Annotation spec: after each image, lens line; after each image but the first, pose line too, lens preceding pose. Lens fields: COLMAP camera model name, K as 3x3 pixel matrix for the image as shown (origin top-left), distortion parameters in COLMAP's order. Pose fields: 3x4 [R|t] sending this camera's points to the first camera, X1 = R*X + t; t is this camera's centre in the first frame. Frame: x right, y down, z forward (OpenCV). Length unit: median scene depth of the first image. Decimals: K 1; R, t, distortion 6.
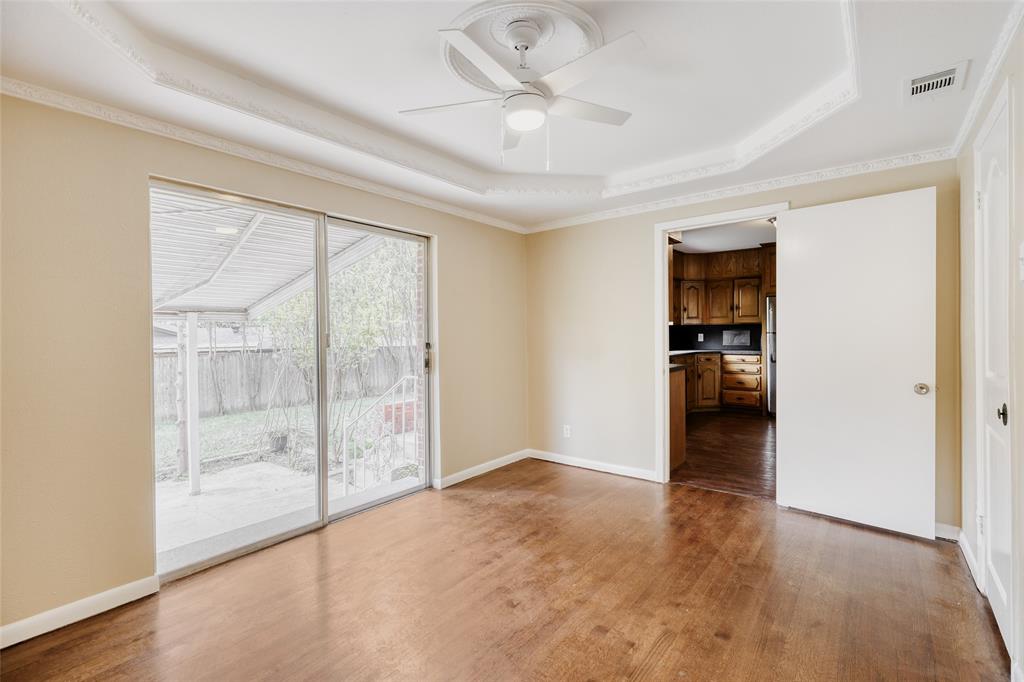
lens RADIAL K [[457.3, 0, 516.3], [0, 457.3, 336.4], [0, 0, 1]] dist [-0.001515, -0.000112]
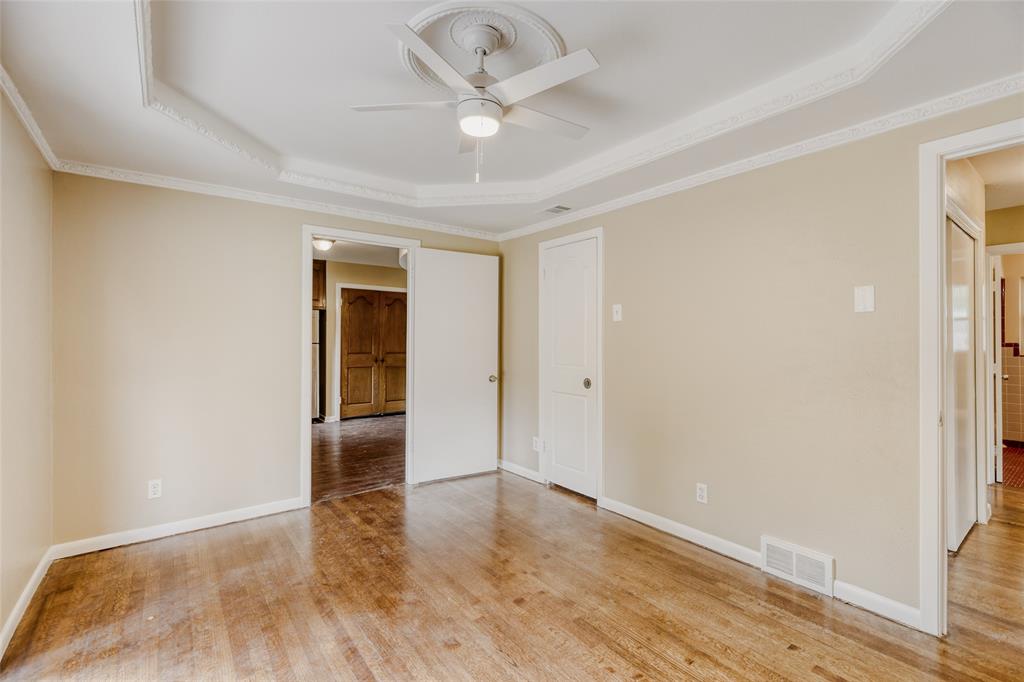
lens RADIAL K [[457.3, 0, 516.3], [0, 457.3, 336.4], [0, 0, 1]] dist [-0.001515, -0.000112]
pose [[0.249420, 0.019968, 0.968190, -0.555136], [0.007226, 0.999721, -0.022479, 0.002105], [-0.968368, 0.012603, 0.249206, 0.422533]]
